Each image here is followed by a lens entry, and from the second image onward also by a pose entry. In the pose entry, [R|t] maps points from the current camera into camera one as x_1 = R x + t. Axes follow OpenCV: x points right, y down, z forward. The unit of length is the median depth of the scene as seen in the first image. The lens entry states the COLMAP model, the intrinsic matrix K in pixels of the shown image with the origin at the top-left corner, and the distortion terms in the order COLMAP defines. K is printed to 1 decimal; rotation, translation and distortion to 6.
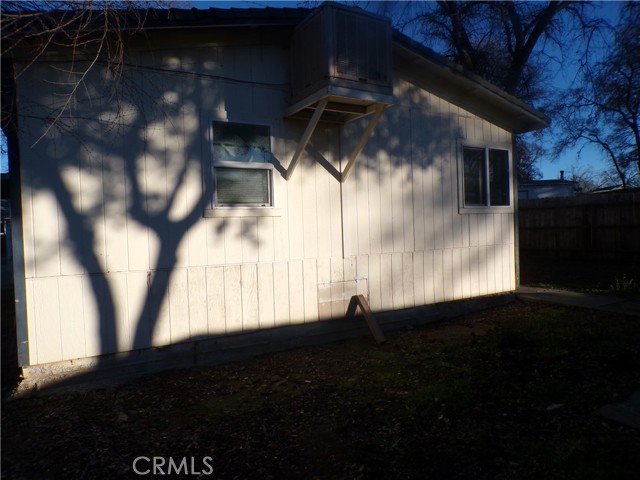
lens RADIAL K [[433.8, 0, 316.4], [0, 433.8, 241.6], [0, 0, 1]] dist [-0.044269, 0.022689]
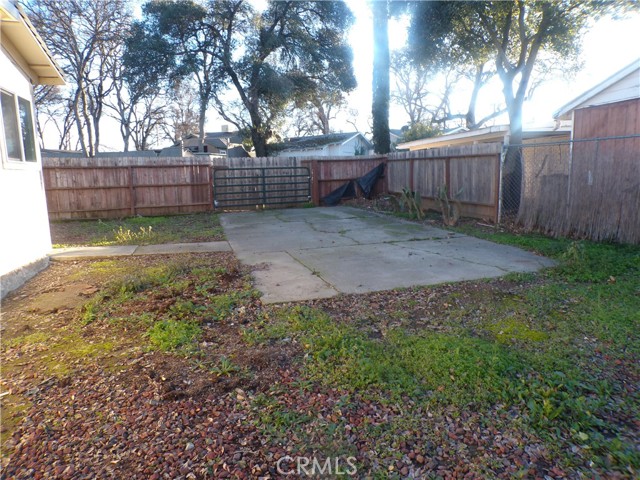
lens RADIAL K [[433.8, 0, 316.4], [0, 433.8, 241.6], [0, 0, 1]] dist [-0.044269, 0.022689]
pose [[0.237834, -0.114403, 0.964545, -0.519222], [0.044701, 0.993276, 0.106789, 0.023763], [-0.970277, 0.017718, 0.241349, 0.319251]]
